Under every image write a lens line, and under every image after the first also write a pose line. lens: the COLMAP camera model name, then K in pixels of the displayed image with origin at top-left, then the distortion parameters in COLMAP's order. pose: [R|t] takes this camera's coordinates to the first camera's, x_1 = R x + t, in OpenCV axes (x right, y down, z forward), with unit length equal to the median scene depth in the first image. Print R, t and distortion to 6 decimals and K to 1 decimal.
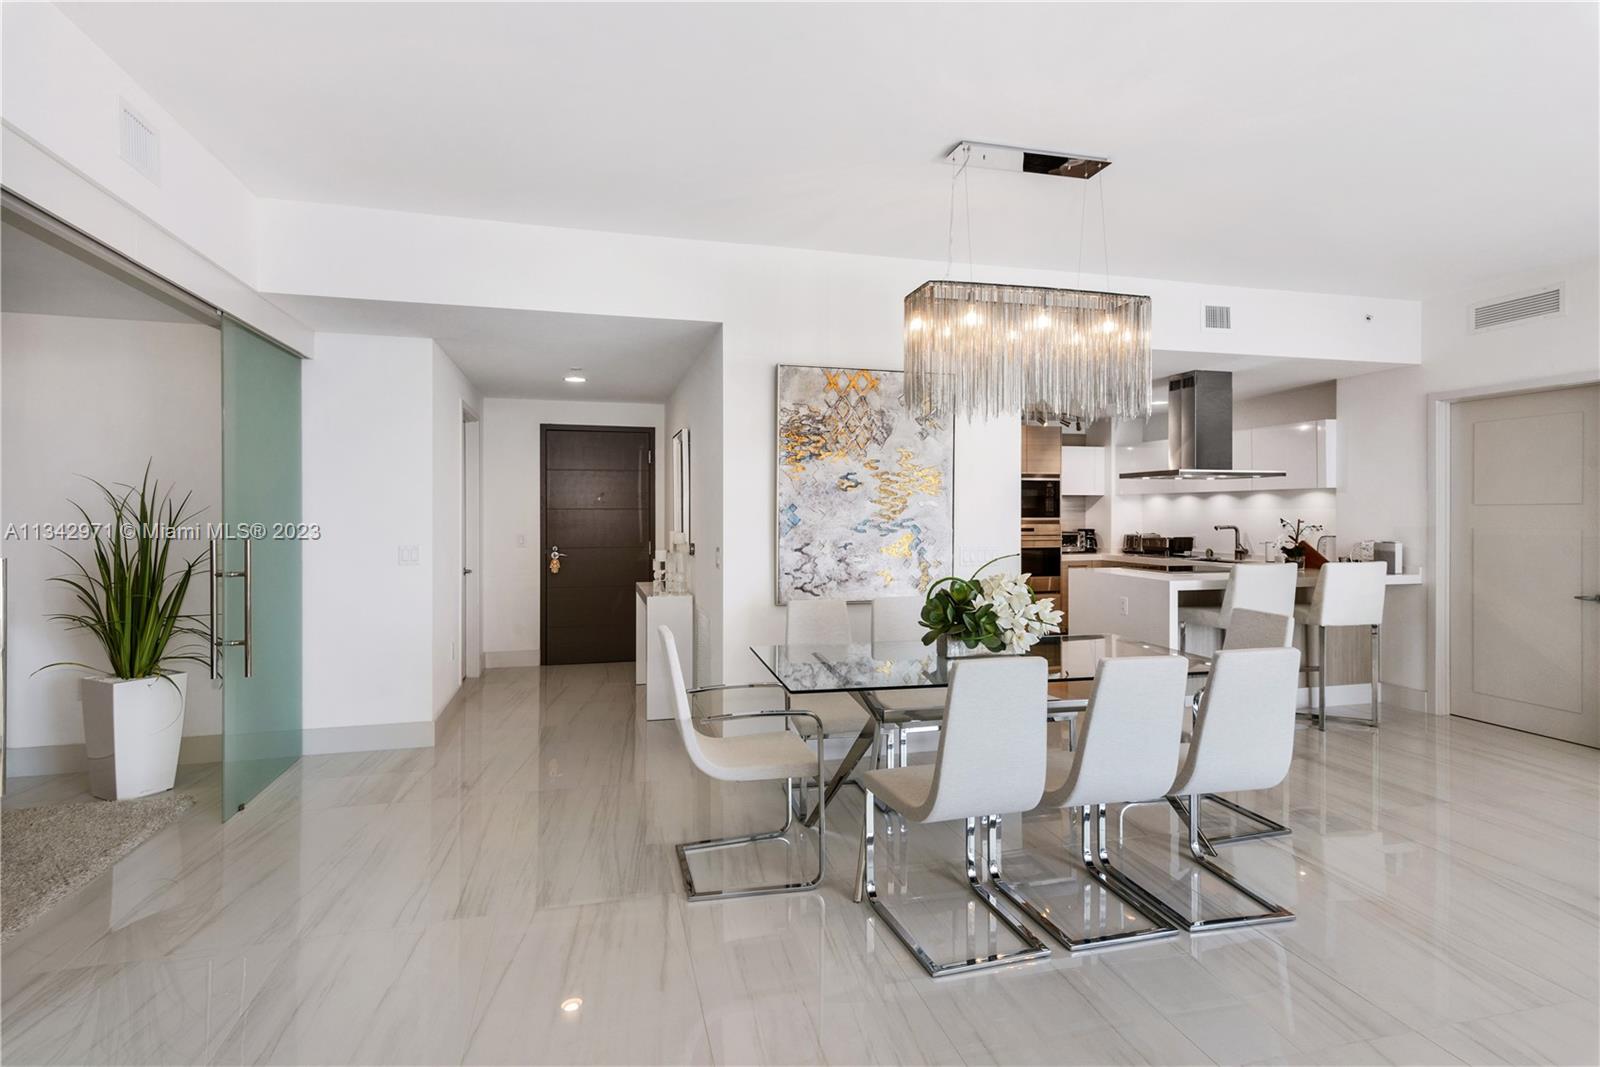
lens RADIAL K [[776.1, 0, 799.5], [0, 776.1, 515.2], [0, 0, 1]] dist [0.020745, -0.001810]
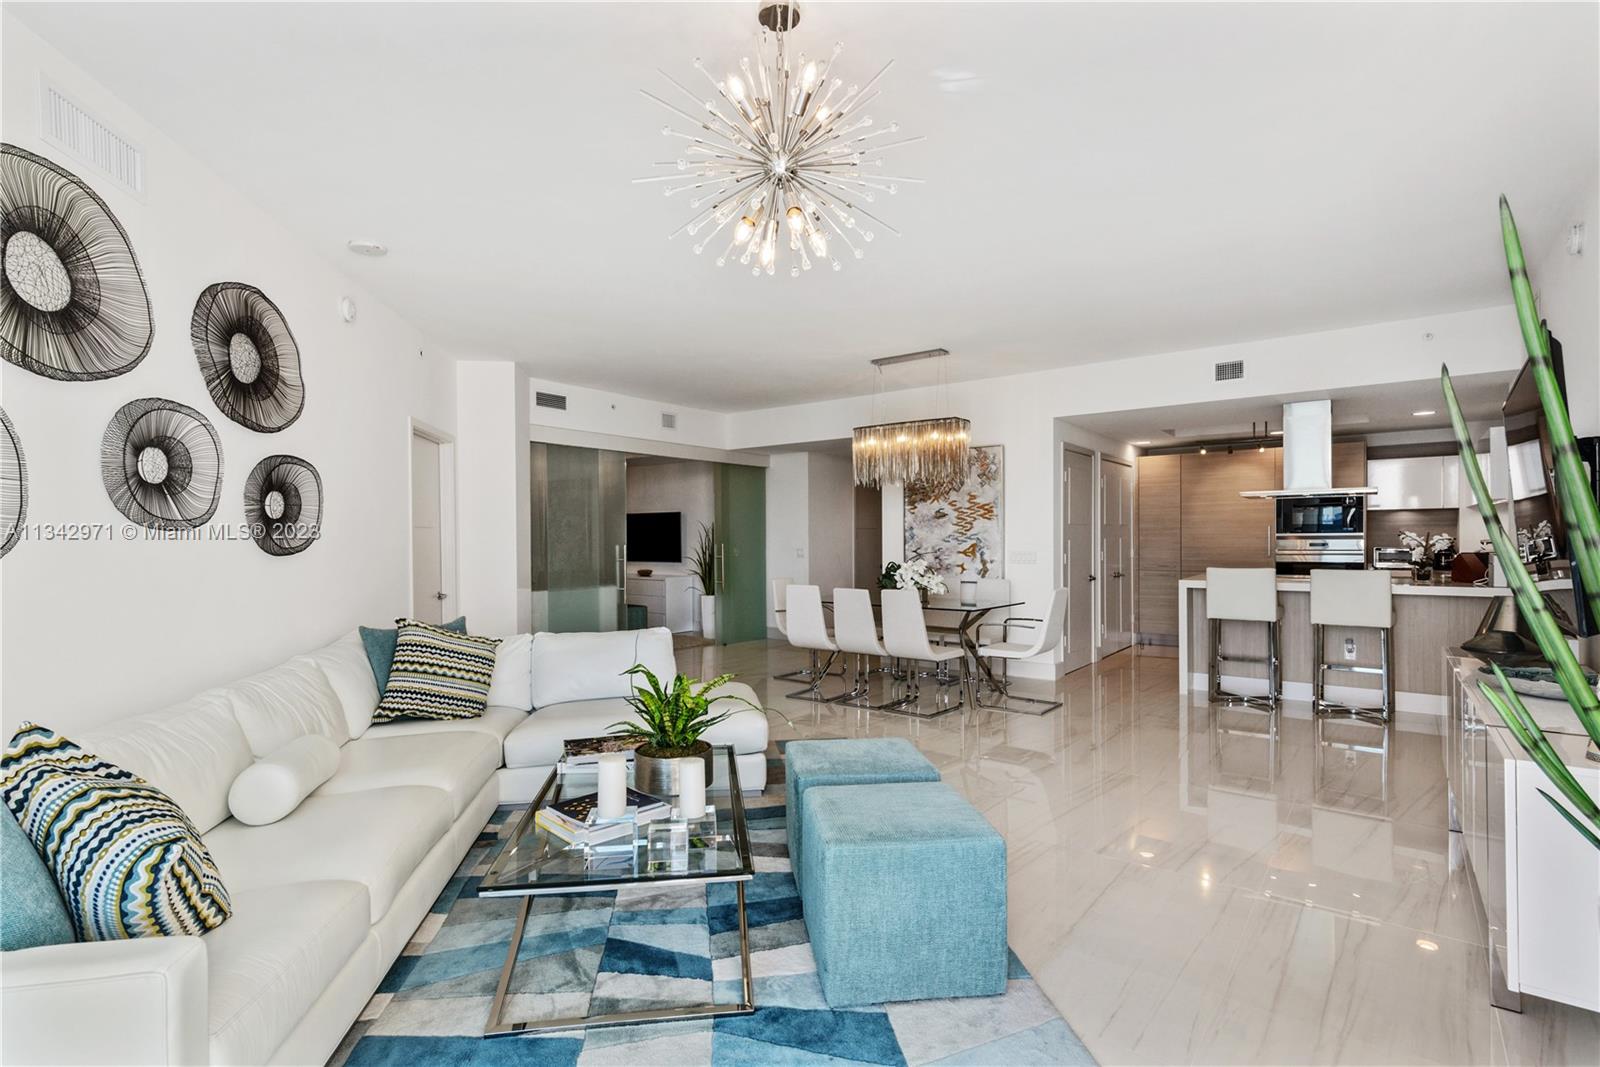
lens RADIAL K [[776.1, 0, 800.2], [0, 776.1, 548.9], [0, 0, 1]] dist [0.020745, -0.001810]
pose [[0.622033, 0.005469, -0.782972, 1.089820], [0.005570, 0.999919, 0.011410, 0.013479], [0.782972, -0.011458, 0.621952, -0.314912]]
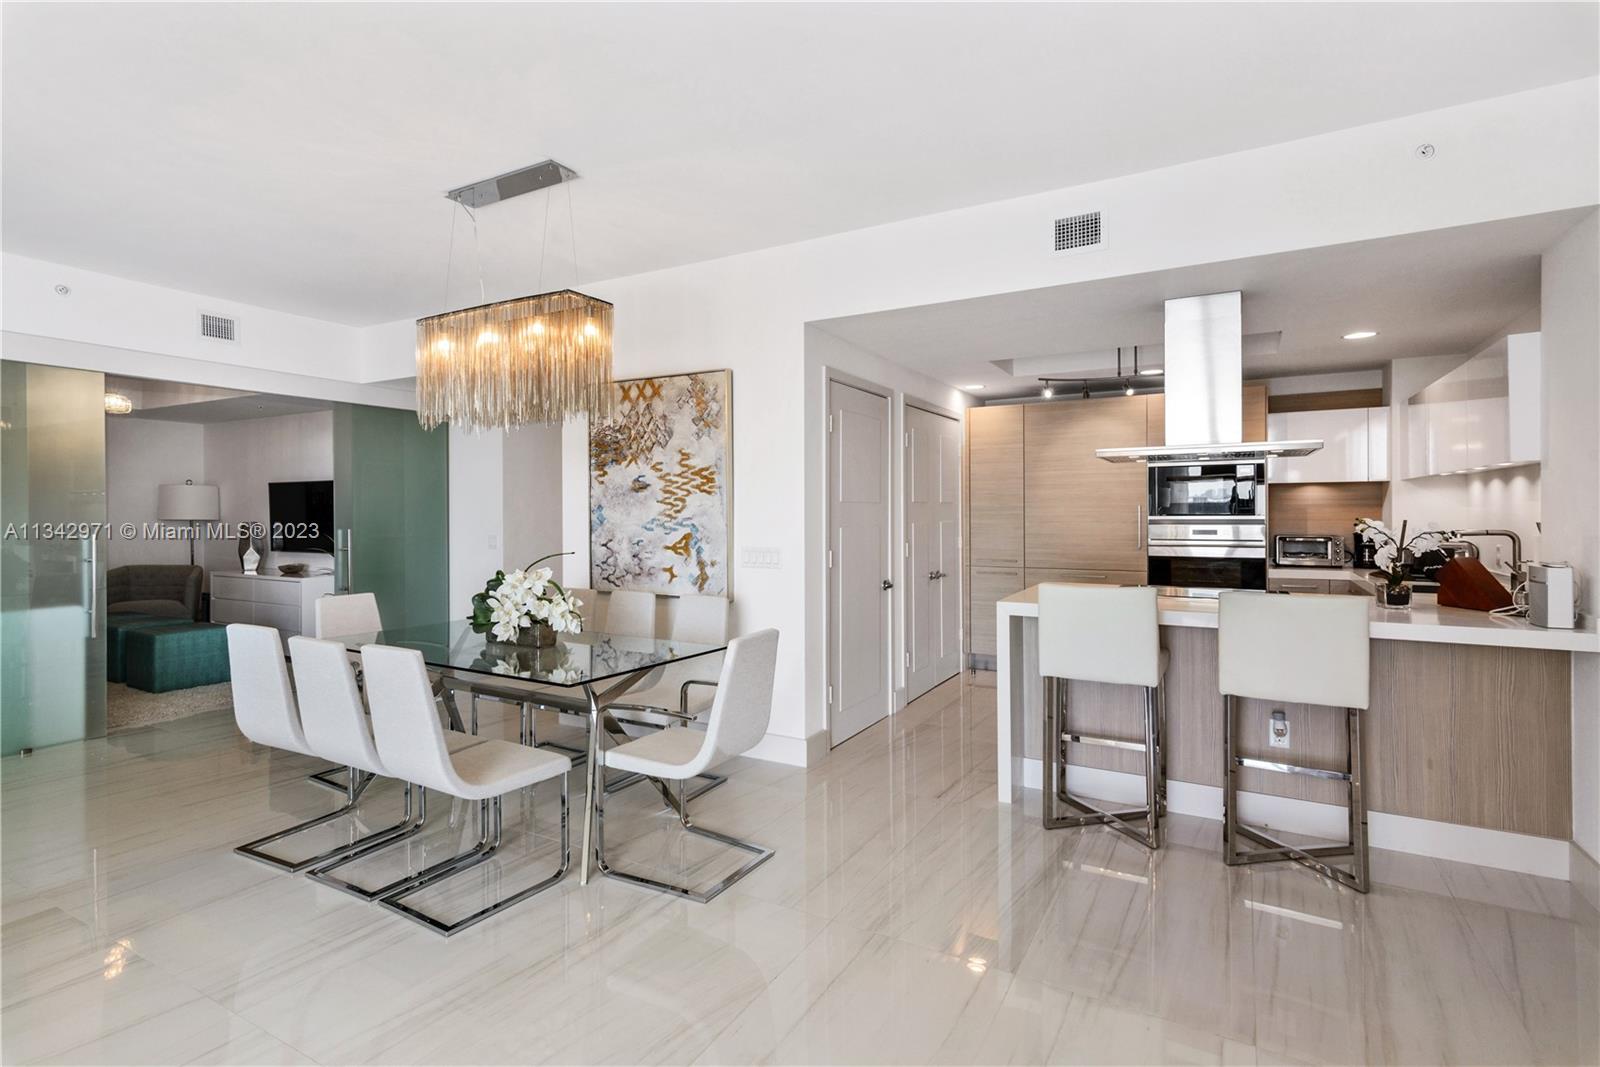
lens RADIAL K [[776.1, 0, 792.9], [0, 776.1, 514.1], [0, 0, 1]] dist [0.020745, -0.001810]
pose [[0.716731, -0.001013, -0.697349, 0.842550], [0.002732, 0.999995, 0.001356, -0.001222], [0.697344, -0.002877, 0.716731, 0.318763]]
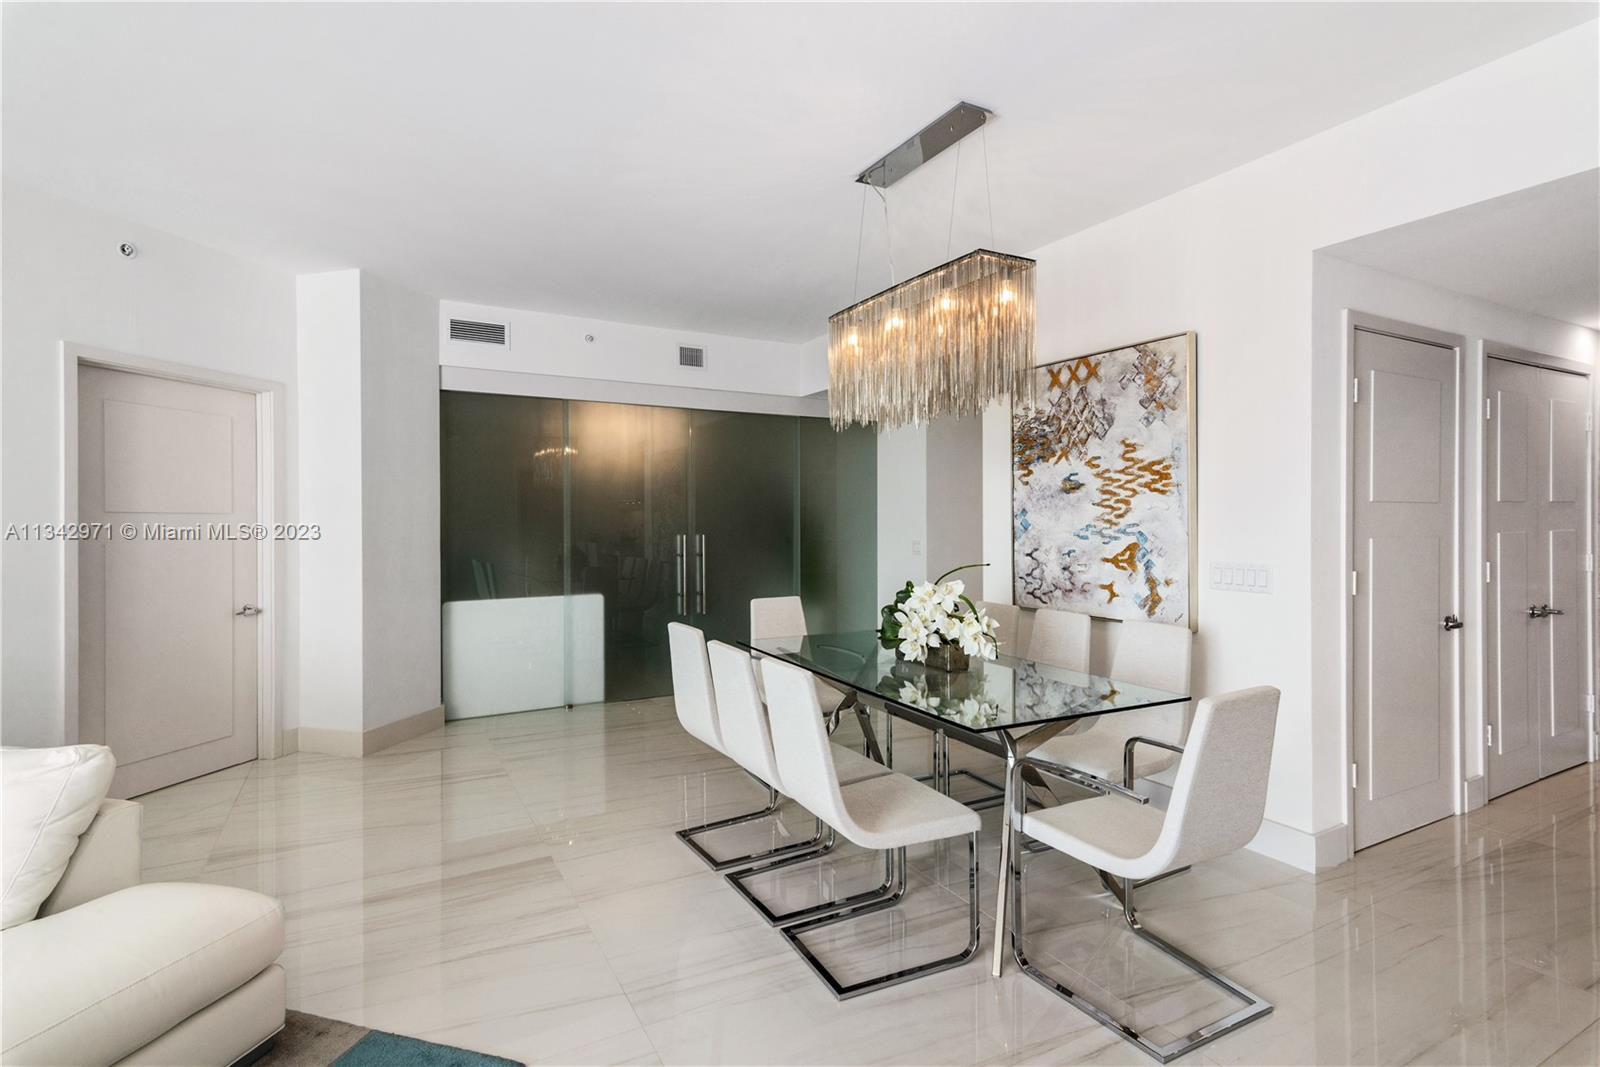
lens RADIAL K [[776.1, 0, 794.0], [0, 776.1, 523.8], [0, 0, 1]] dist [0.020745, -0.001810]
pose [[0.252775, 0.004825, -0.967513, 0.751741], [0.002799, 0.999980, 0.005718, -0.001161], [0.967521, -0.004153, 0.252756, 0.388328]]
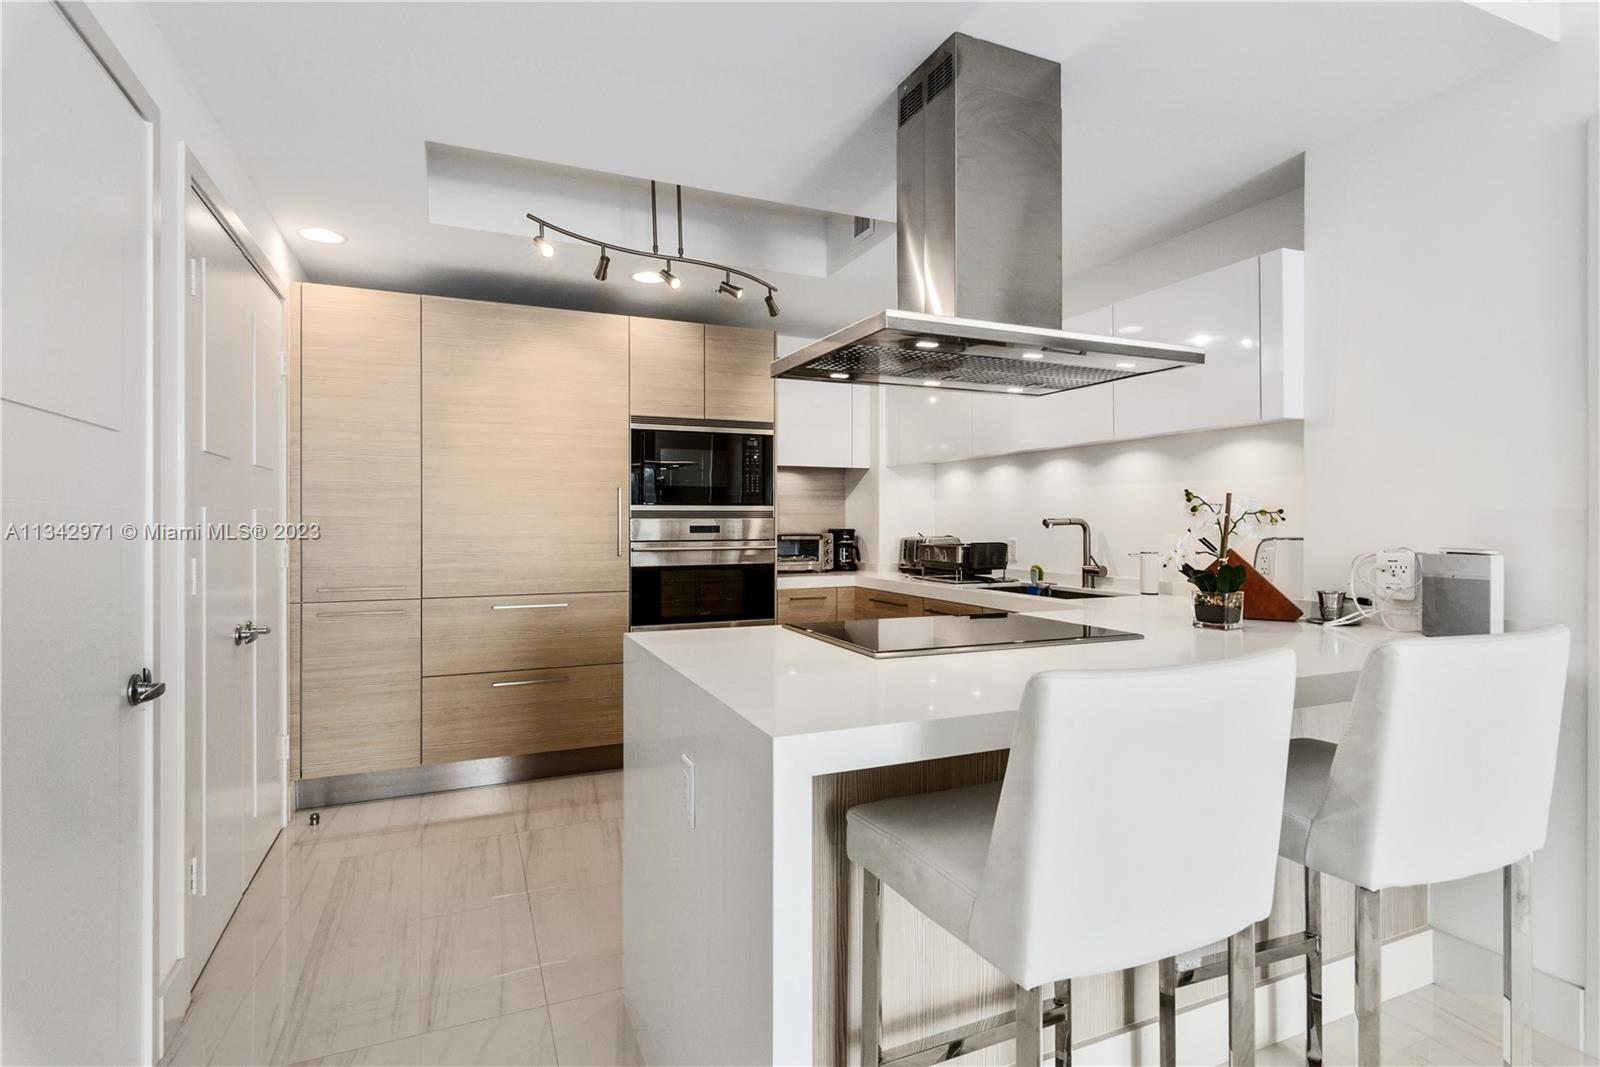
lens RADIAL K [[801.0, 0, 799.3], [0, 801.0, 524.5], [0, 0, 1]] dist [0.010360, 0.000691]
pose [[0.988828, -0.000483, 0.149062, 0.440273], [0.000246, 0.999999, 0.001609, 0.023431], [-0.149063, -0.001554, 0.988827, 0.758445]]
